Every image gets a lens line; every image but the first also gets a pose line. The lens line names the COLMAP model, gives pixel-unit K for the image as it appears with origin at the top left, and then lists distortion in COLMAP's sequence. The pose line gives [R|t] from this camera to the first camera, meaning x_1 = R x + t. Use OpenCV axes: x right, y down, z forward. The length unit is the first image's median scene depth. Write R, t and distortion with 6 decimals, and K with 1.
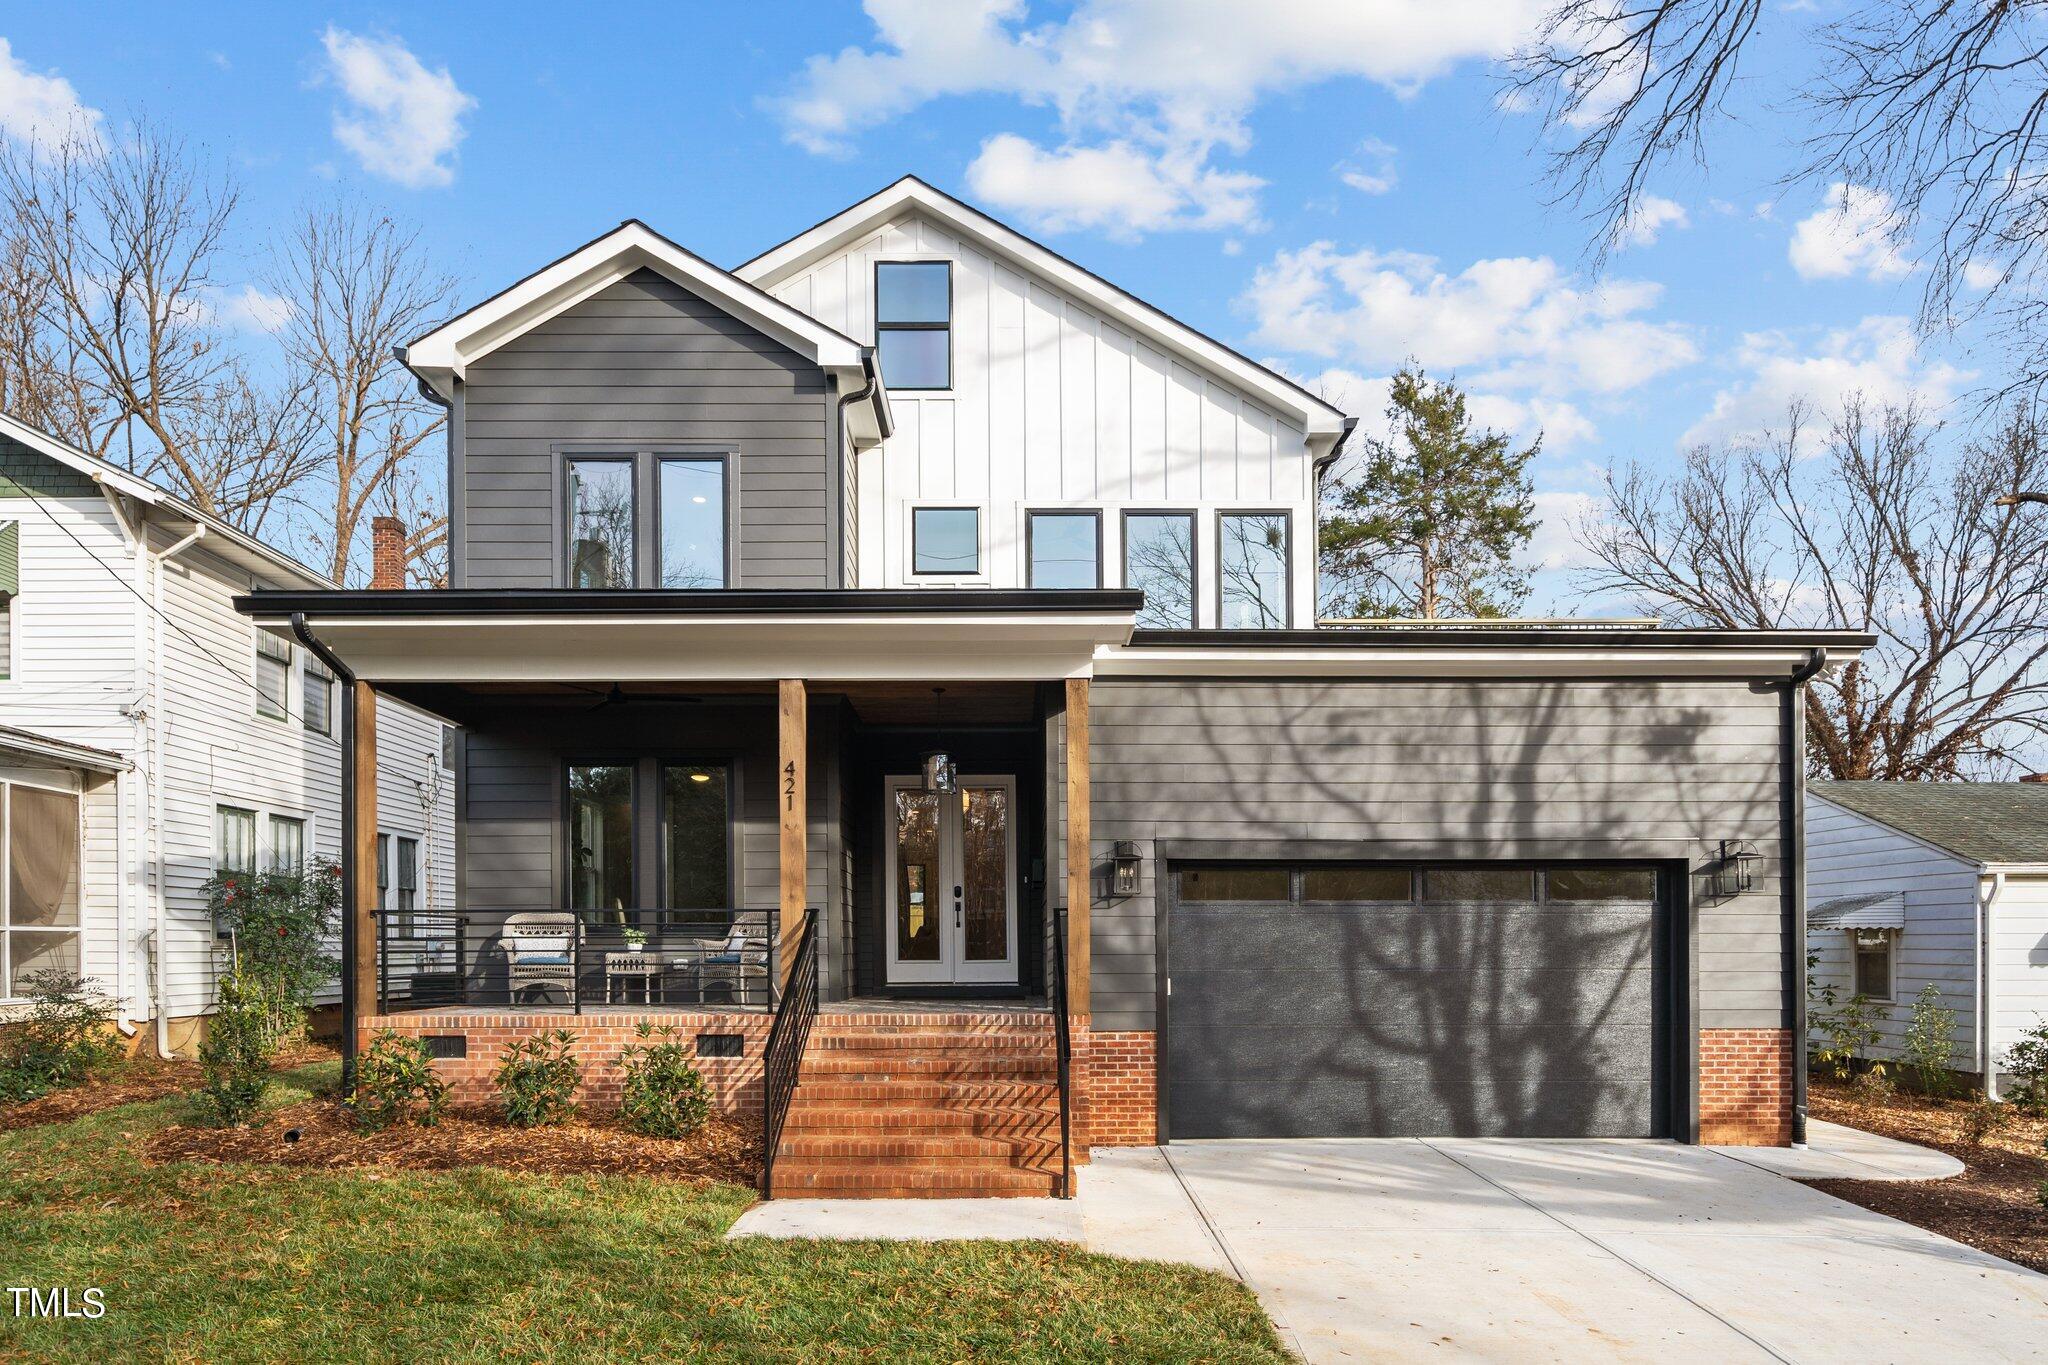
lens RADIAL K [[1192.2, 0, 1052.9], [0, 1192.2, 966.7], [0, 0, 1]] dist [-0.000839, 0.000494]
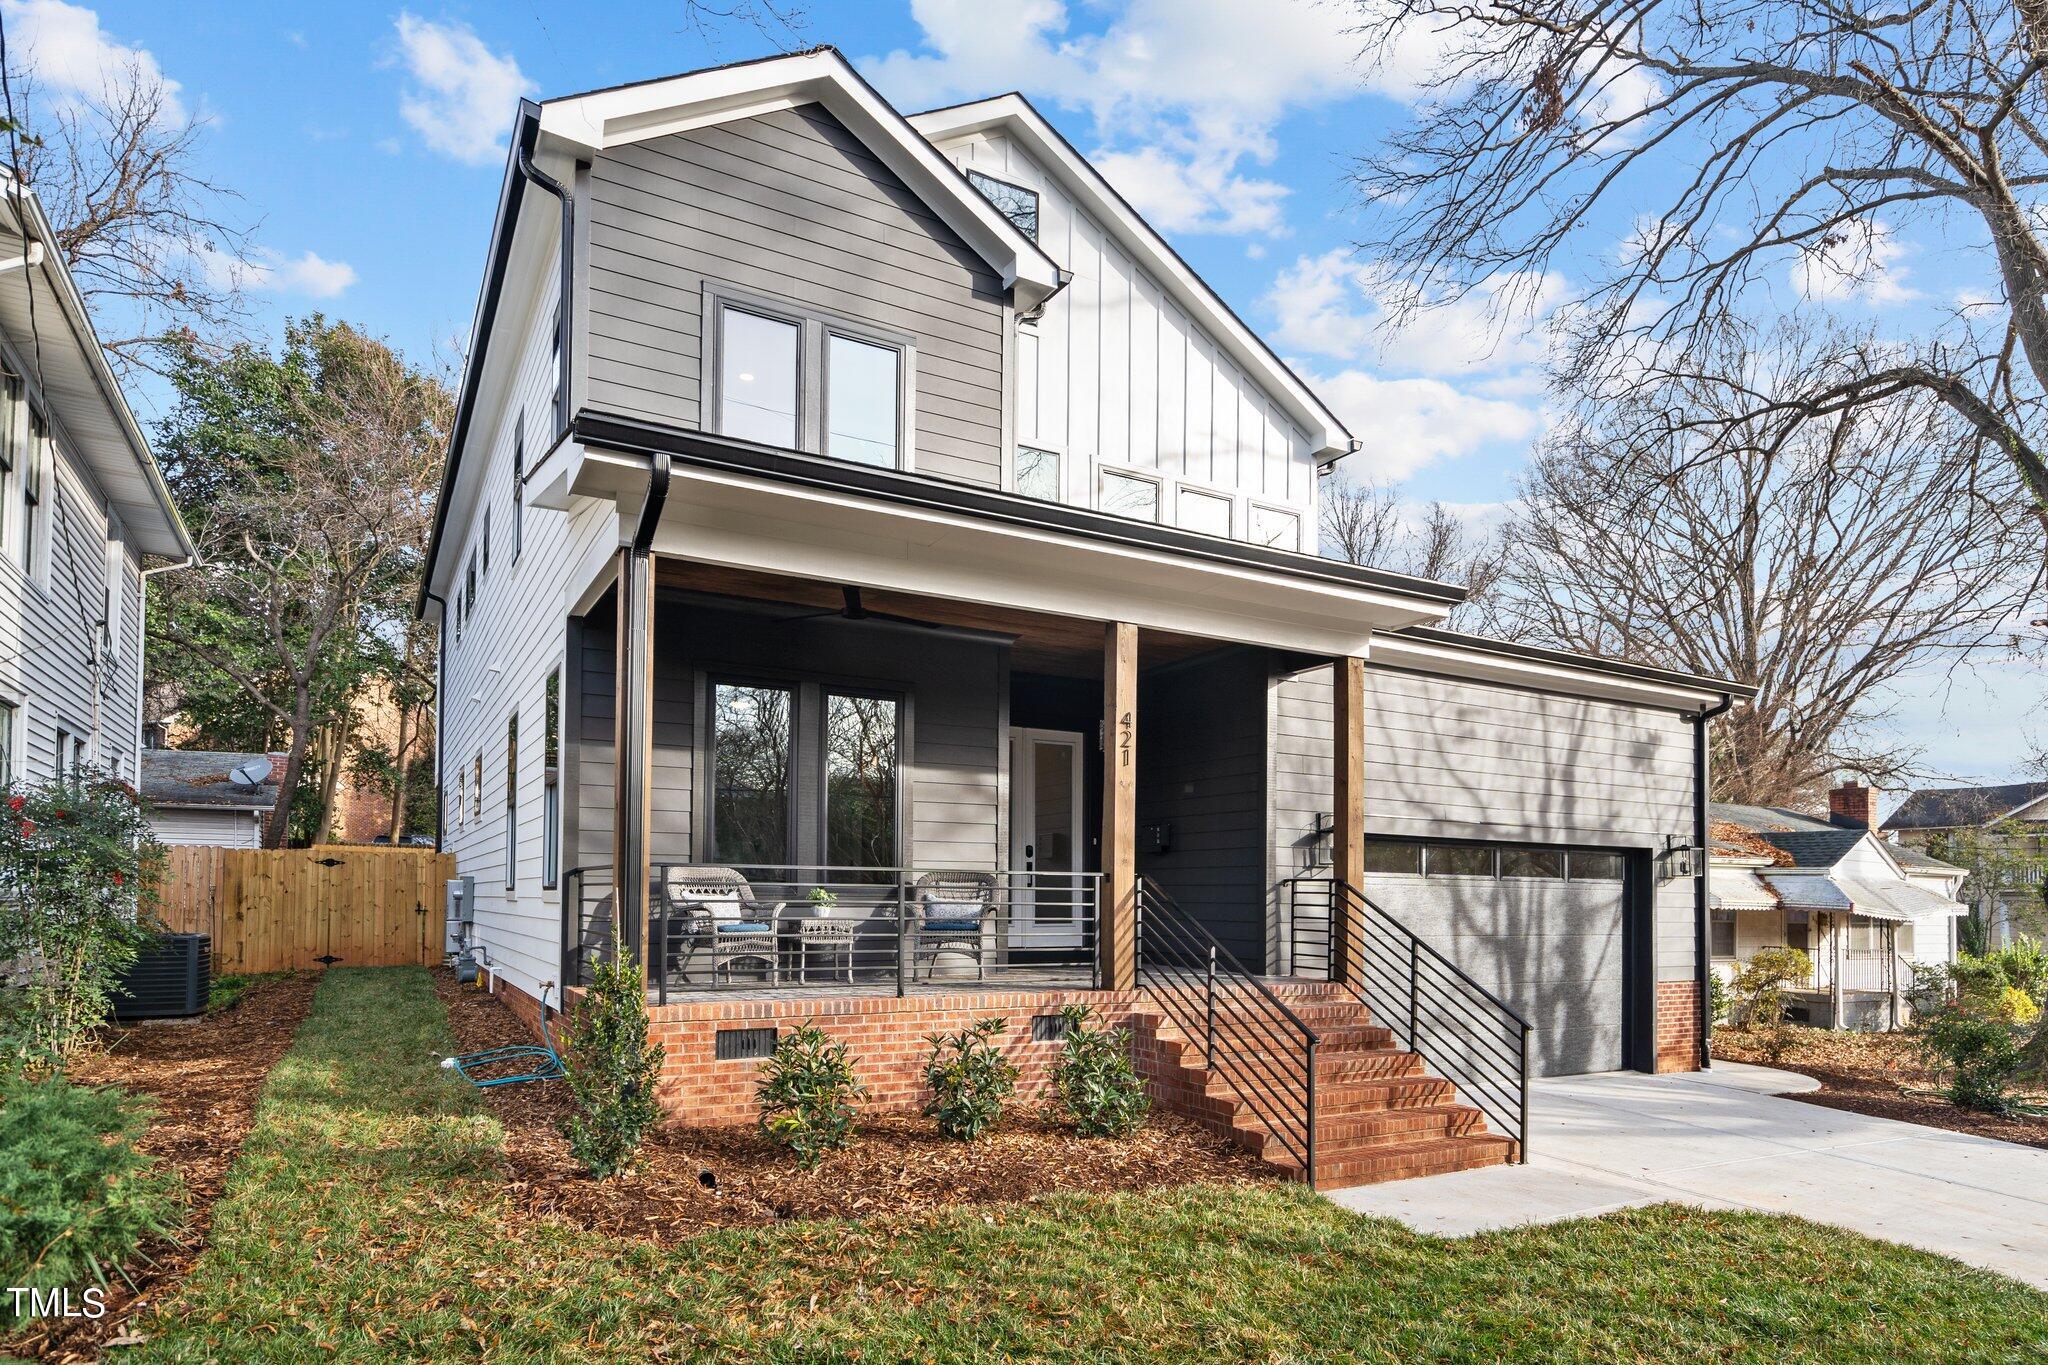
lens RADIAL K [[1170.9, 0, 1025.8], [0, 1170.9, 882.6], [0, 0, 1]] dist [0.001099, 0.000366]
pose [[0.874203, 0.019027, 0.485187, -0.656817], [-0.007554, 0.999644, -0.025590, -0.016896], [-0.485501, 0.018706, 0.874036, 0.233558]]
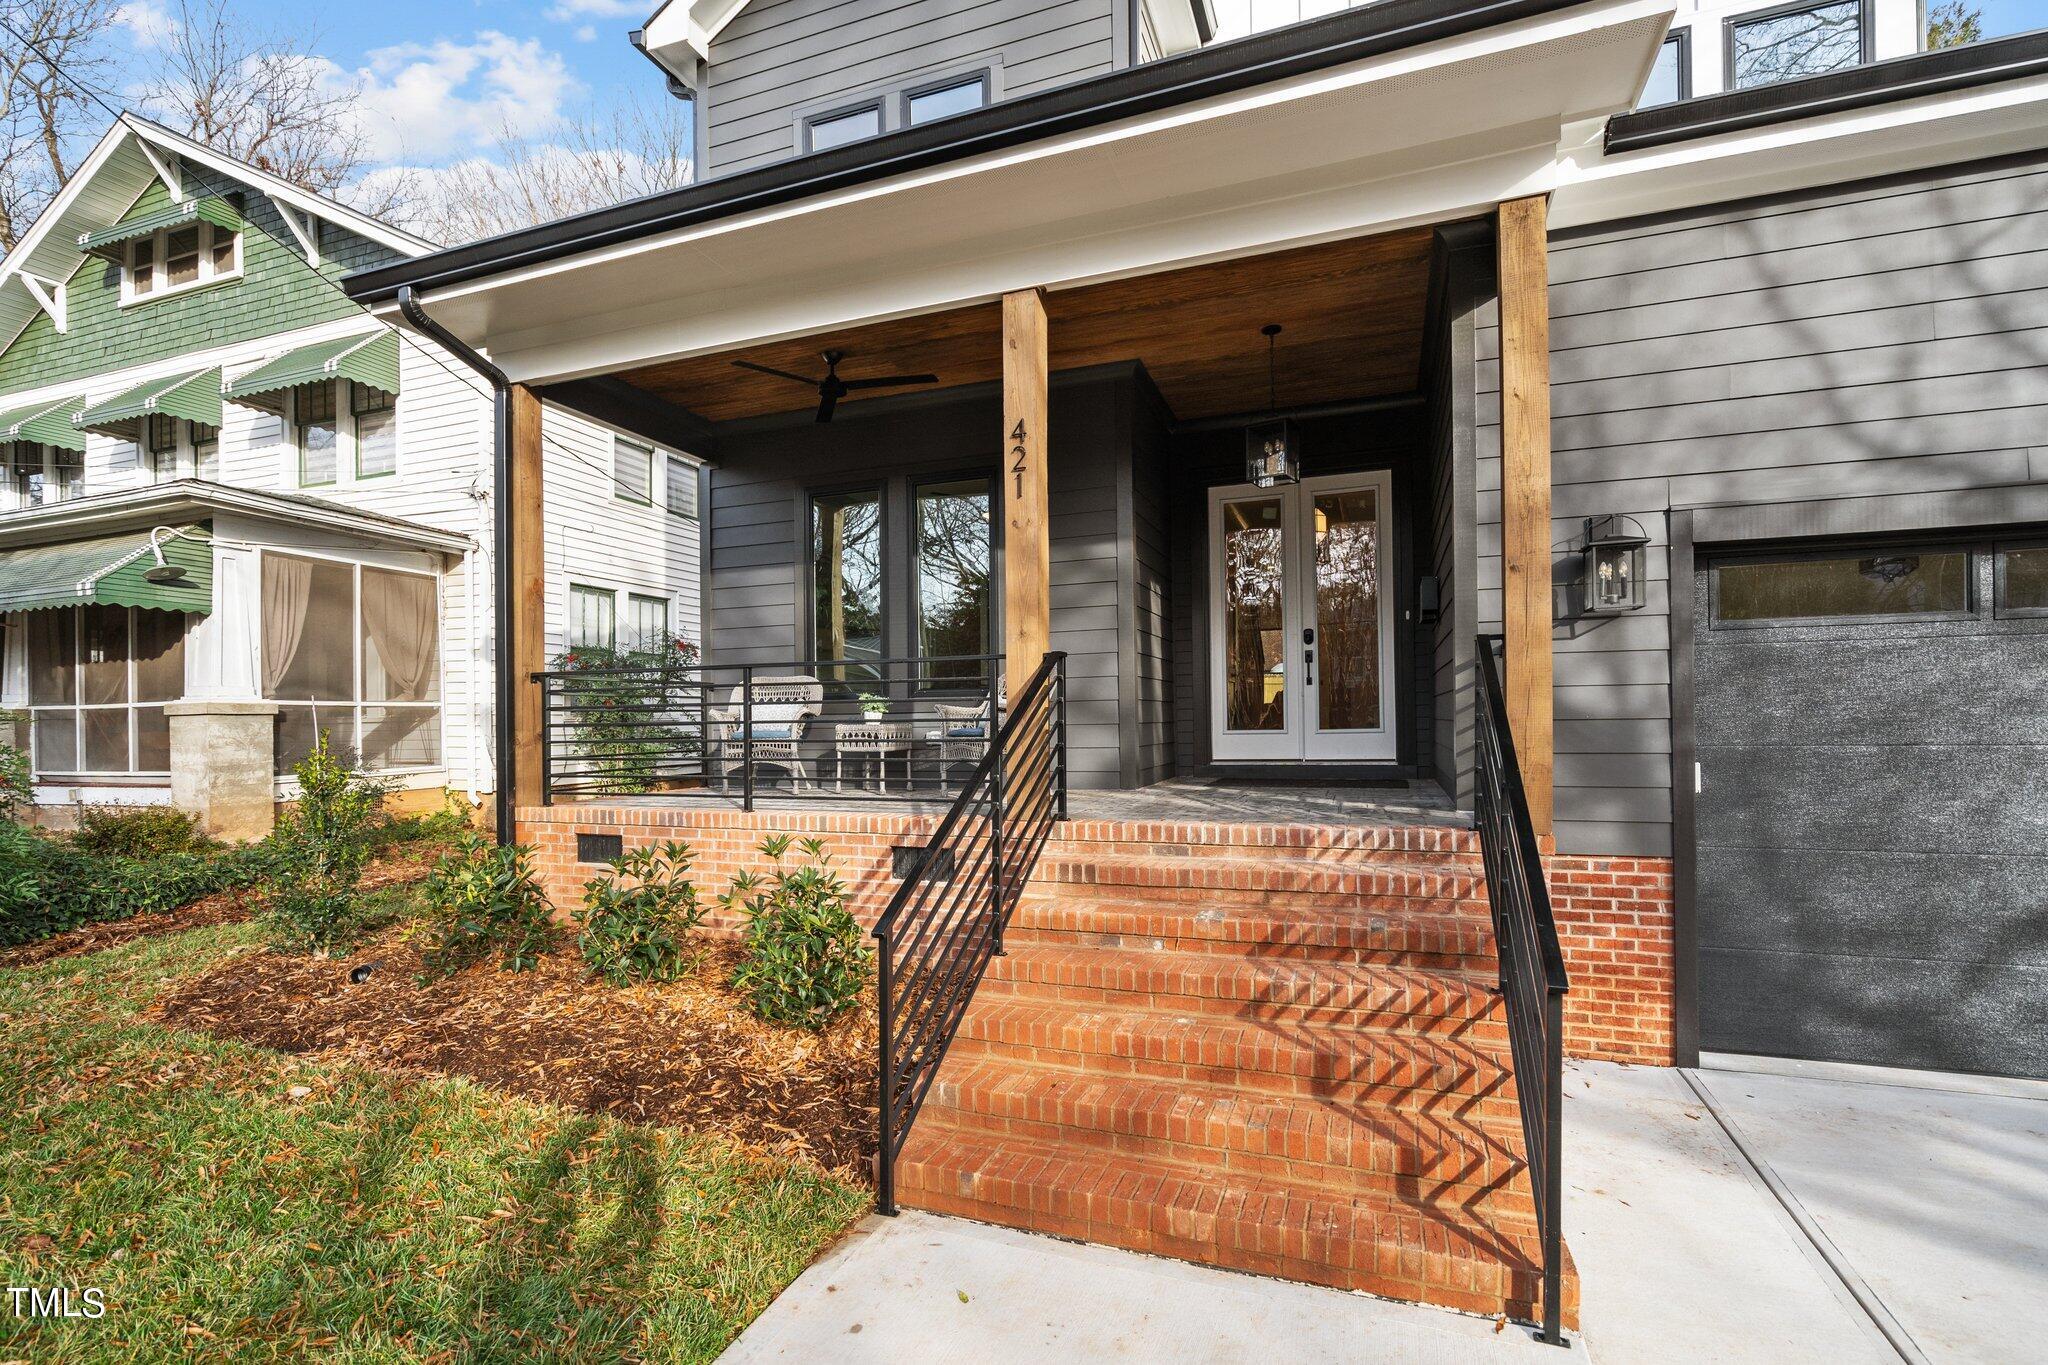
lens RADIAL K [[981.0, 0, 1038.8], [0, 981.0, 728.1], [0, 0, 1]] dist [-0.001346, 0.001226]
pose [[0.932553, -0.008409, -0.360935, -0.021205], [0.006395, 0.999957, -0.006775, -0.004363], [0.360976, 0.004010, 0.932566, 0.471887]]
